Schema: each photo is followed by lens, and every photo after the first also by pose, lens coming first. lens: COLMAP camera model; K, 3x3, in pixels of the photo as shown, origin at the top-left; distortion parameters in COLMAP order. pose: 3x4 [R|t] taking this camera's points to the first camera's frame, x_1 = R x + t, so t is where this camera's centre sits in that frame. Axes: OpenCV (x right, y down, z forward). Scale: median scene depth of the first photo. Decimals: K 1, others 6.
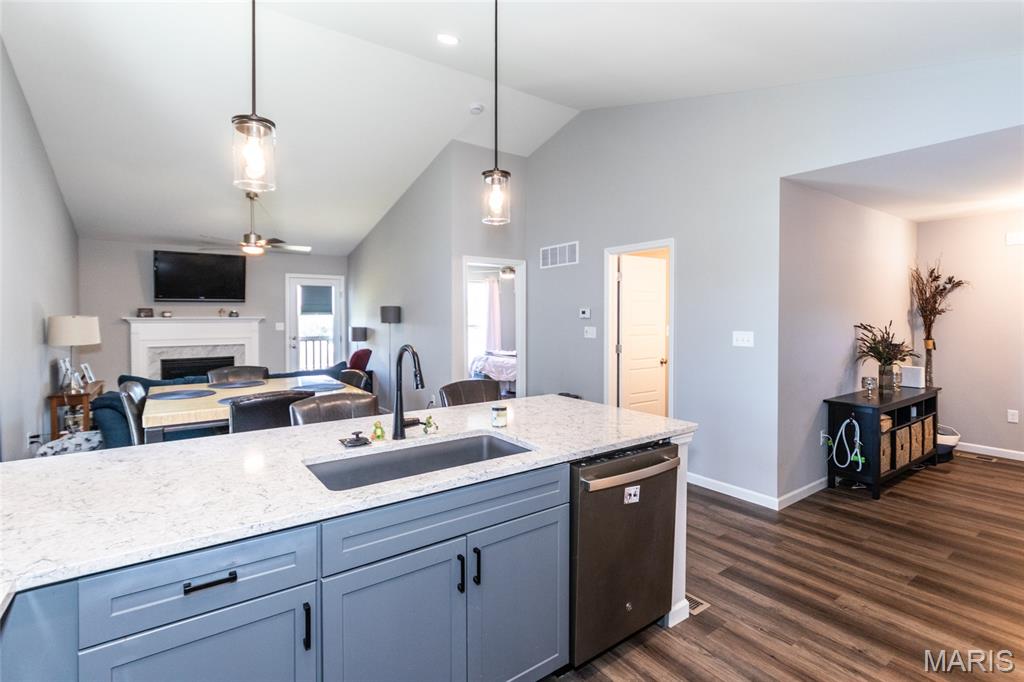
lens RADIAL K [[484.8, 0, 515.4], [0, 484.8, 332.0], [0, 0, 1]] dist [-0.003521, -0.001284]
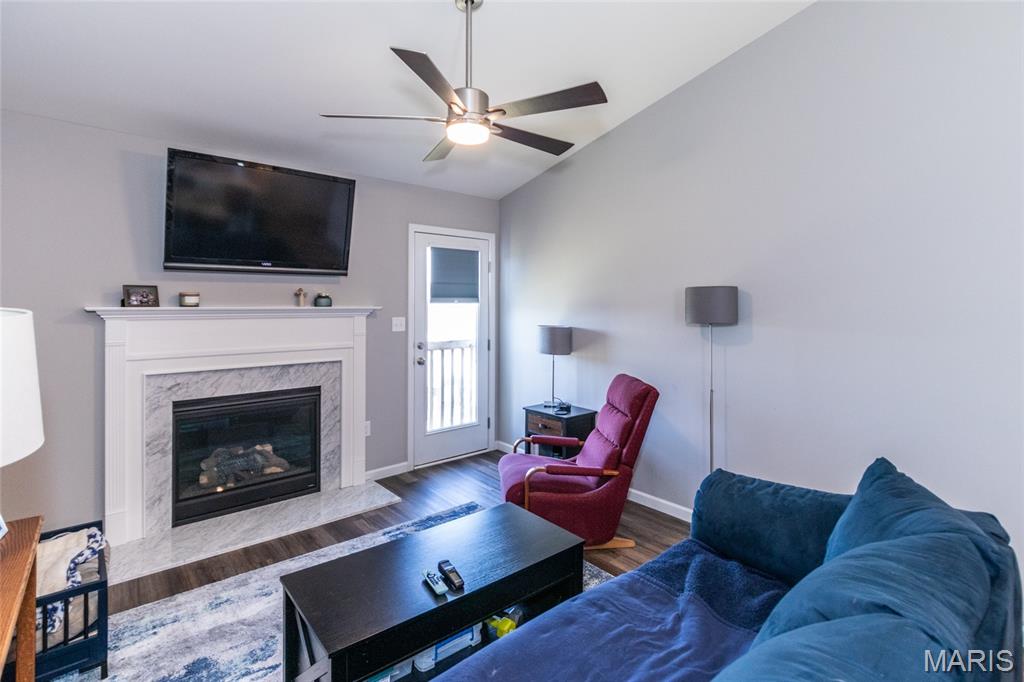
lens RADIAL K [[484.8, 0, 524.9], [0, 484.8, 307.9], [0, 0, 1]] dist [-0.003521, -0.001284]
pose [[0.996407, 0.007632, 0.084351, -0.454118], [-0.005971, 0.999784, -0.019930, -0.021975], [-0.084485, 0.019354, 0.996237, 0.535167]]
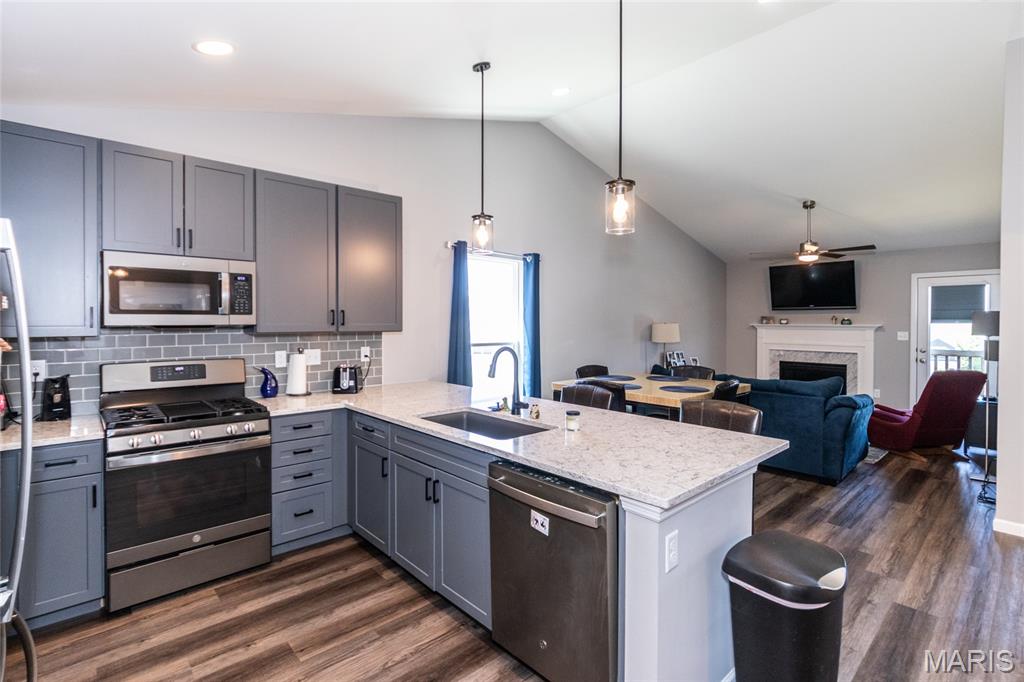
lens RADIAL K [[484.8, 0, 516.4], [0, 484.8, 322.2], [0, 0, 1]] dist [-0.003521, -0.001284]
pose [[0.115810, 0.002862, -0.993267, 0.337106], [-0.034859, 0.999392, -0.001185, -0.012281], [0.992660, 0.034762, 0.115839, 0.245403]]
